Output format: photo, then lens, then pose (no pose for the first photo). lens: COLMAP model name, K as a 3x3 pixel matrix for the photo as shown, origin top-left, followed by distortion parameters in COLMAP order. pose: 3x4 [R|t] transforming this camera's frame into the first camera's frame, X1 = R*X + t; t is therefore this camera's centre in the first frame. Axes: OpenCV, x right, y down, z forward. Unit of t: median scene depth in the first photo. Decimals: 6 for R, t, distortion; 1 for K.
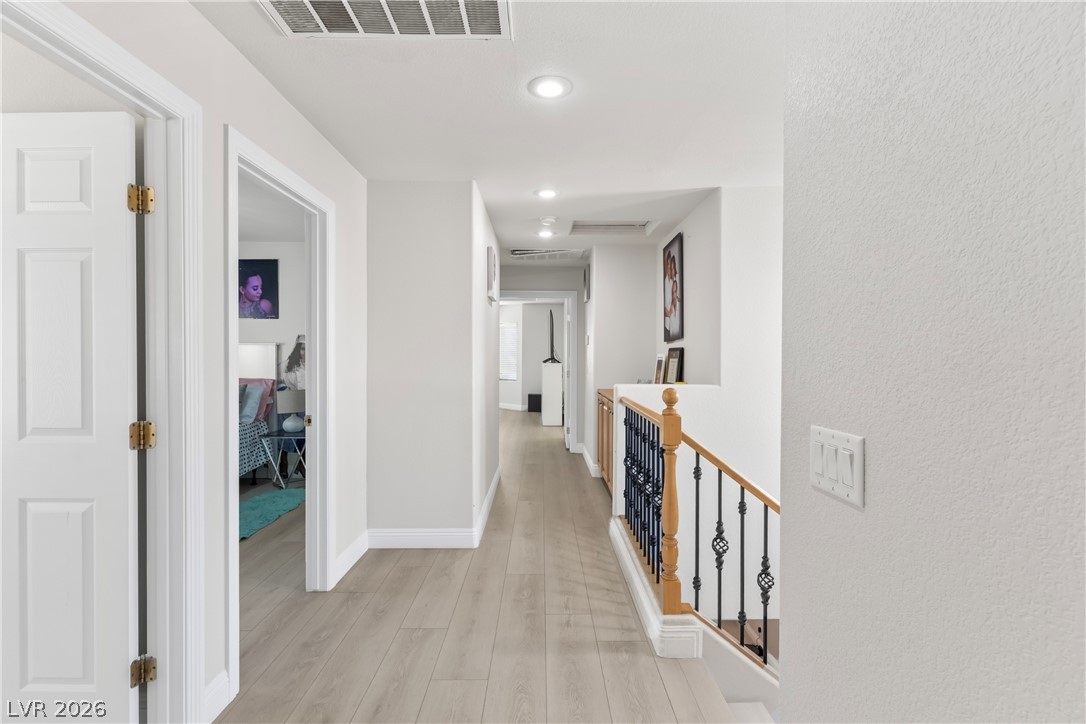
lens RADIAL K [[512.9, 0, 541.8], [0, 512.9, 365.2], [0, 0, 1]] dist [-0.001210, 0.000730]
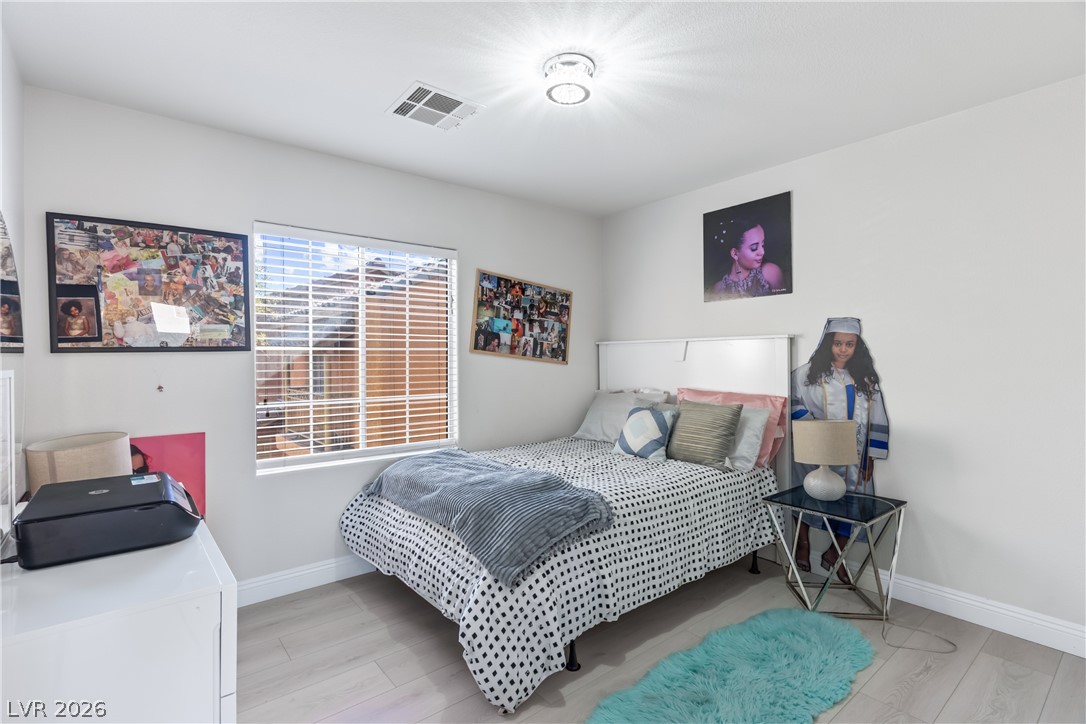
lens RADIAL K [[512.9, 0, 542.7], [0, 512.9, 359.6], [0, 0, 1]] dist [-0.001210, 0.000730]
pose [[0.618935, -0.002501, -0.785438, -0.236203], [0.006805, 0.999974, 0.002179, -0.018234], [0.785413, -0.006693, 0.618936, 0.424339]]
